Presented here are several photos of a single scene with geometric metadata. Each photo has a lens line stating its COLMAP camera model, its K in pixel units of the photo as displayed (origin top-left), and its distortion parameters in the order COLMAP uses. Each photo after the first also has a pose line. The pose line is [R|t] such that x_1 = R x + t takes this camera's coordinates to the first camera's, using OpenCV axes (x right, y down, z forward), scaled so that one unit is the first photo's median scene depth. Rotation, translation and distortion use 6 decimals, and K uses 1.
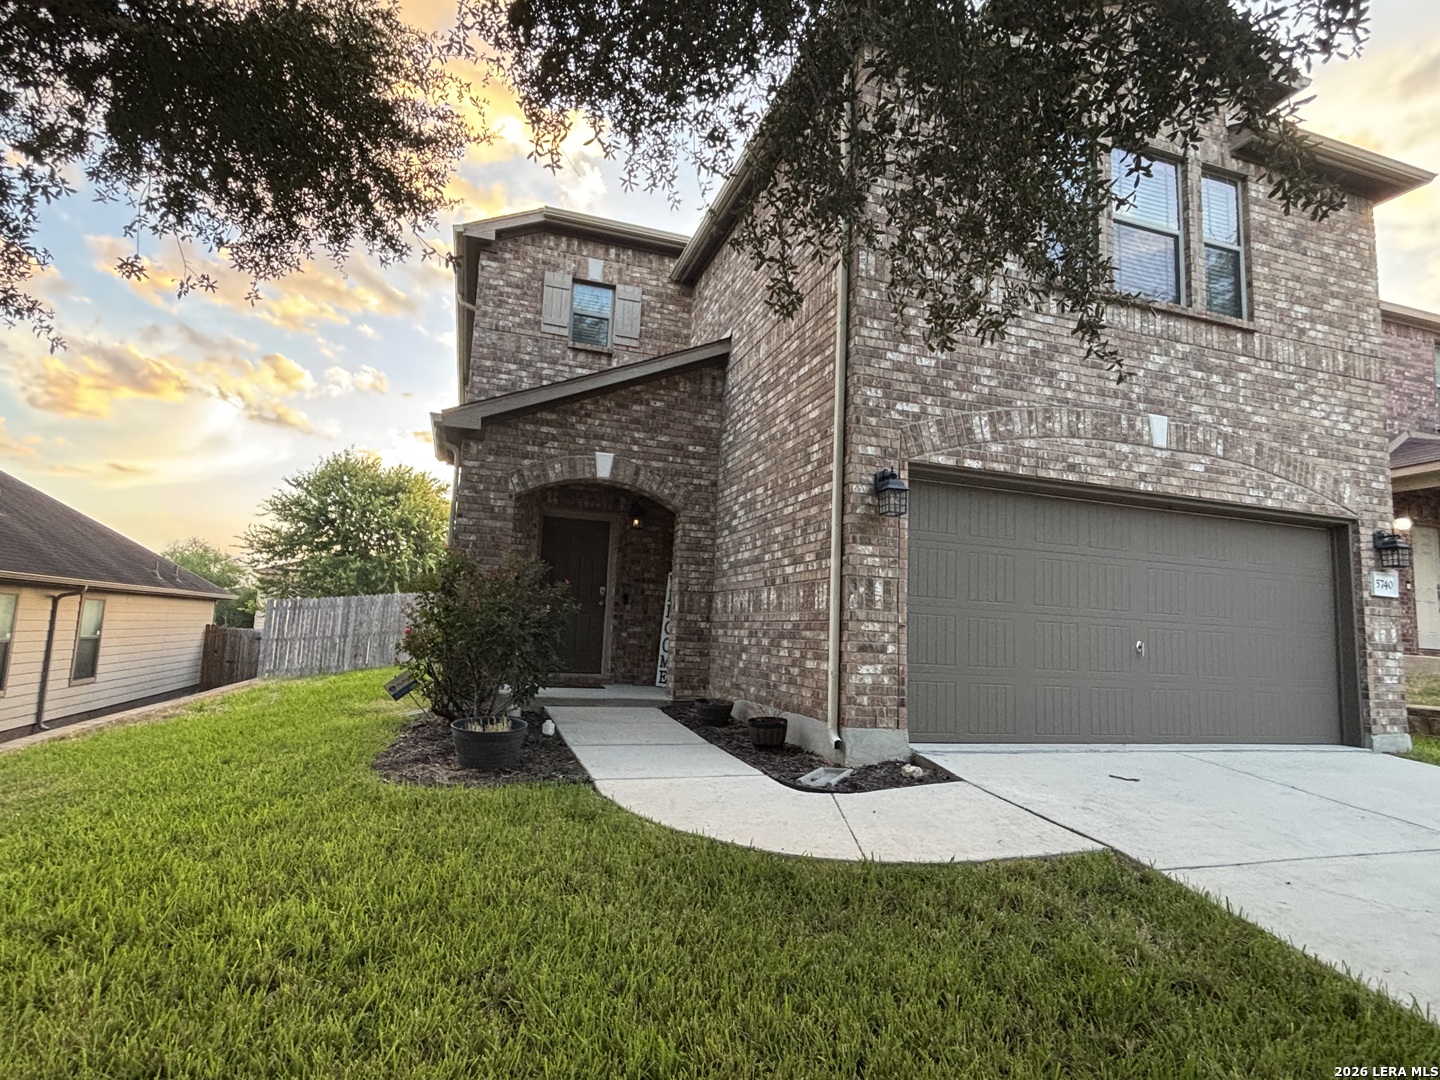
lens RADIAL K [[776.1, 0, 717.0], [0, 776.1, 540.6], [0, 0, 1]] dist [-0.000231, -0.000127]
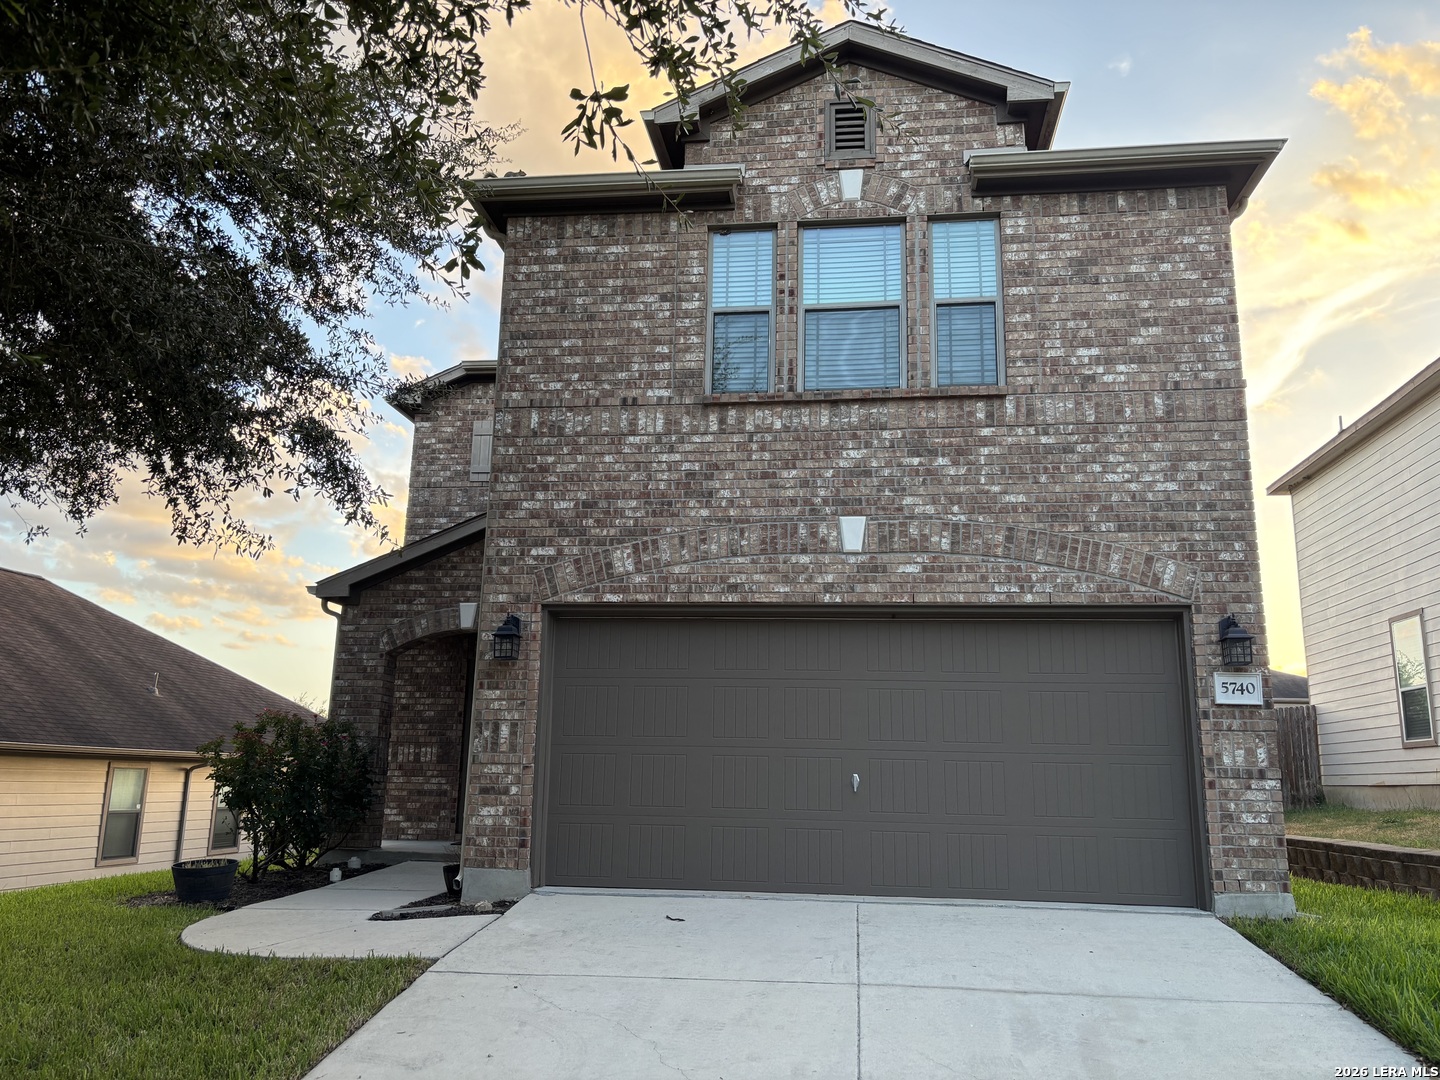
lens RADIAL K [[1095.3, 0, 730.9], [0, 1095.3, 538.2], [0, 0, 1]] dist [0.032762, -0.039420]
pose [[0.905829, -0.121112, -0.405962, 0.860543], [0.074266, 0.988822, -0.129288, 0.014410], [0.417083, 0.086964, 0.904698, -0.176601]]
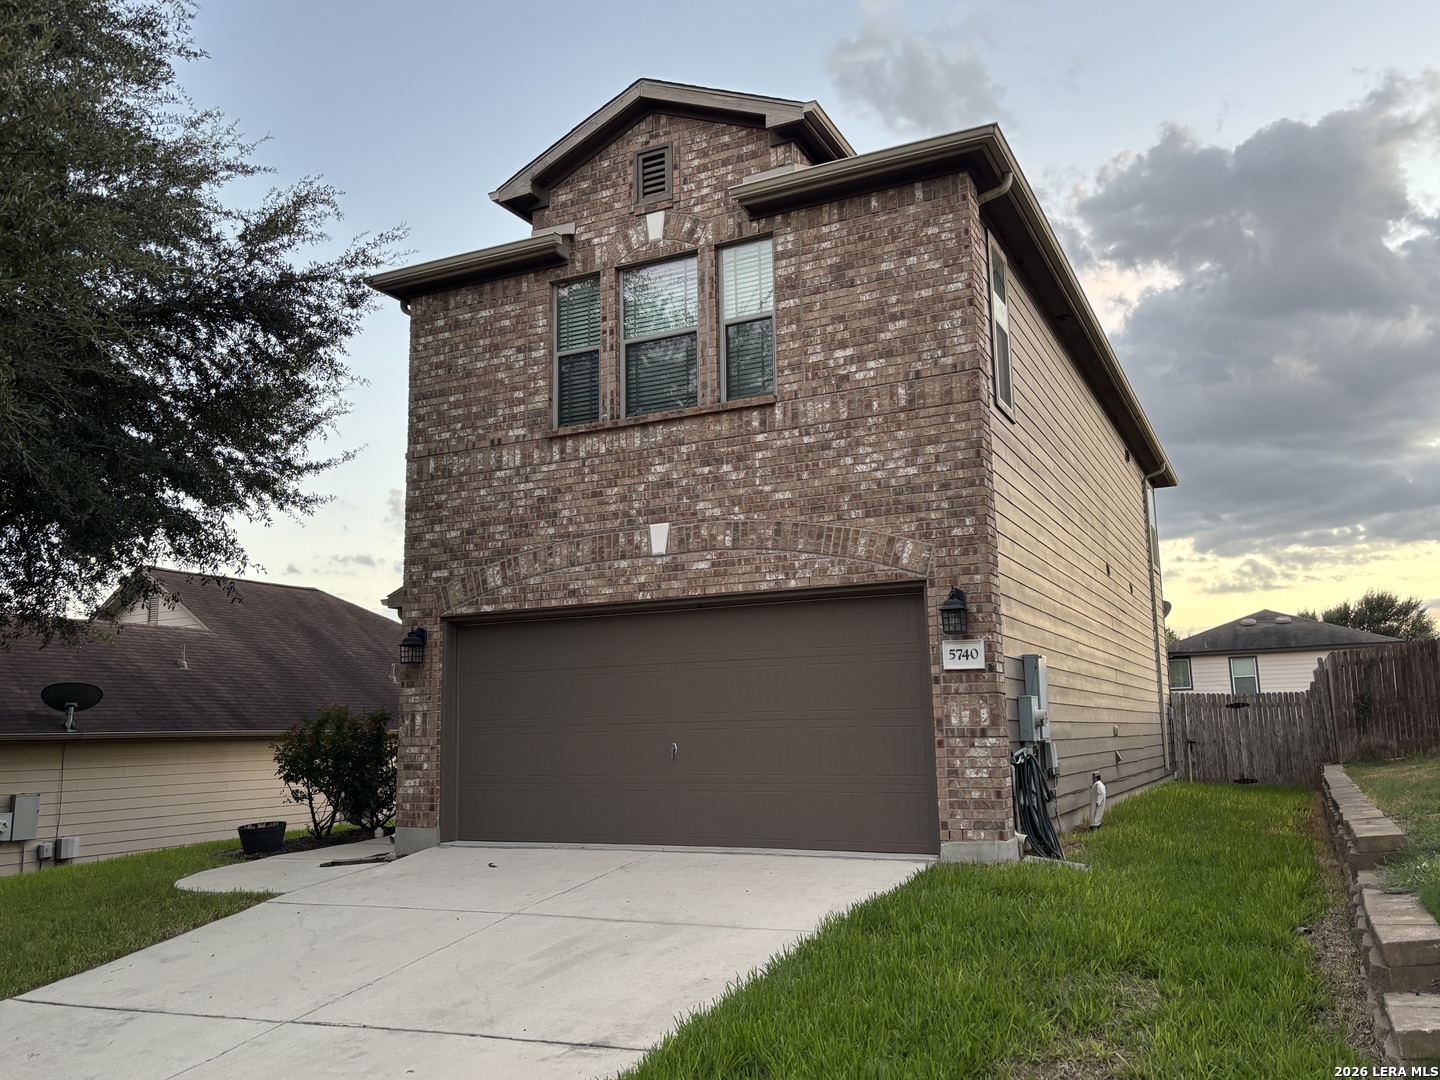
lens RADIAL K [[1138.1, 0, 725.4], [0, 1138.1, 538.9], [0, 0, 1]] dist [0.067577, -0.017099]
pose [[0.715843, -0.176340, -0.675628, 1.501528], [0.136355, 0.984260, -0.112422, 0.037805], [0.684818, -0.011649, 0.728621, -0.040347]]
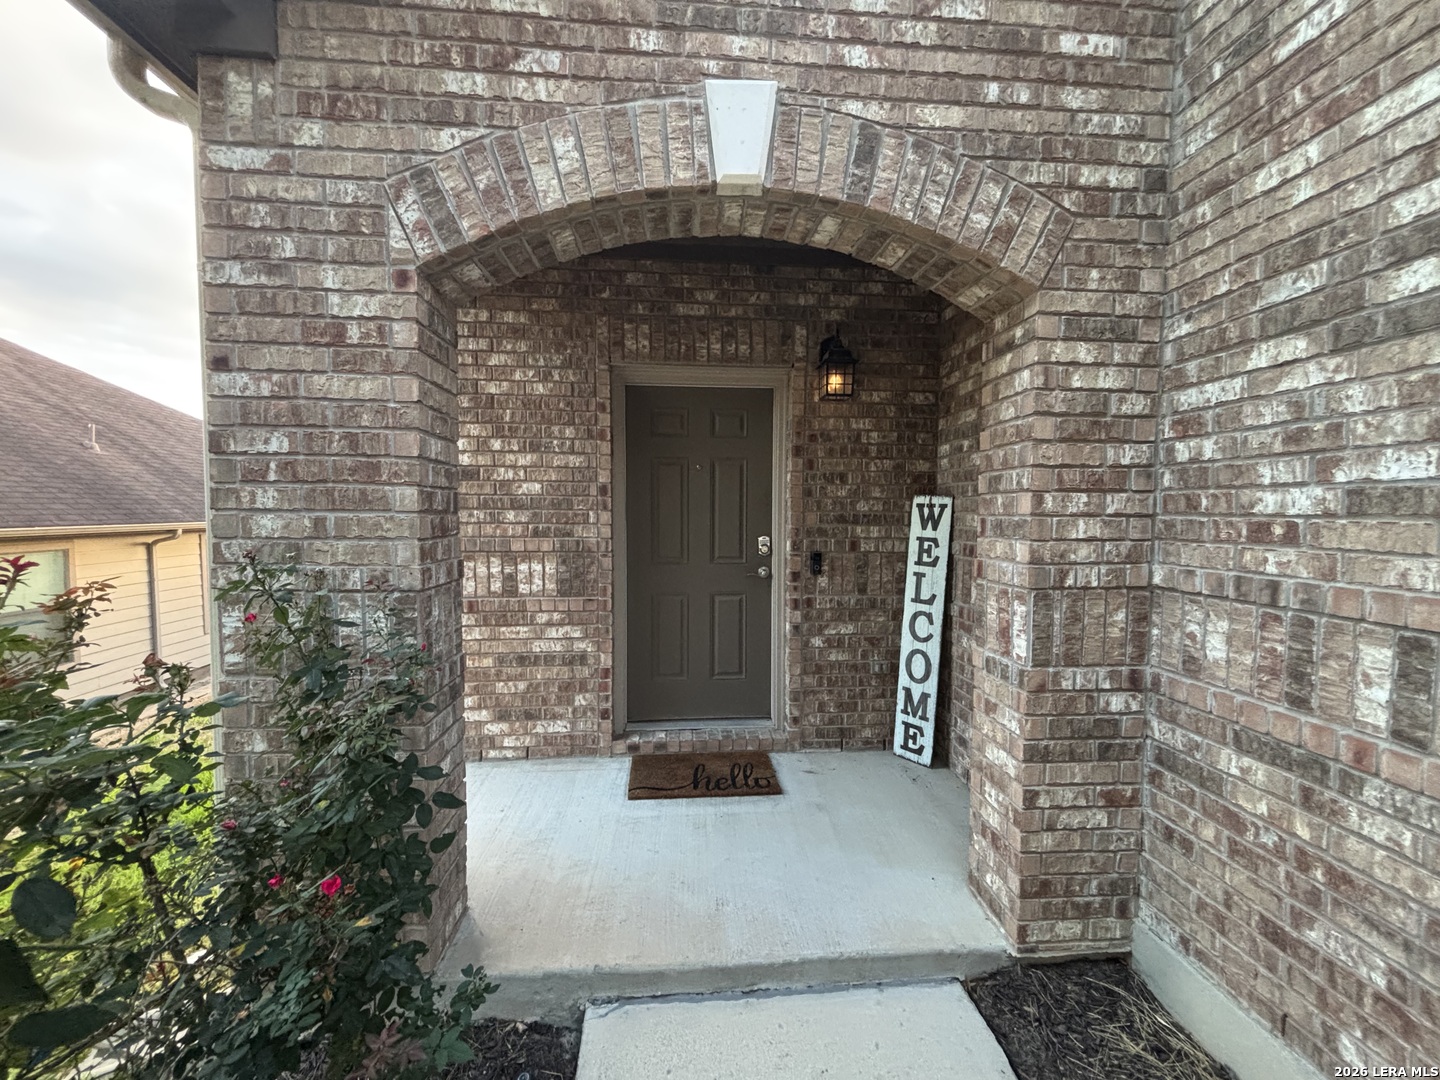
lens RADIAL K [[581.3, 0, 718.4], [0, 581.3, 538.2], [0, 0, 1]] dist [-0.000994, 0.001976]
pose [[0.971800, -0.026387, -0.234328, -0.125881], [0.064962, 0.985225, 0.158466, 0.007260], [0.226684, -0.169219, 0.959155, 0.896064]]
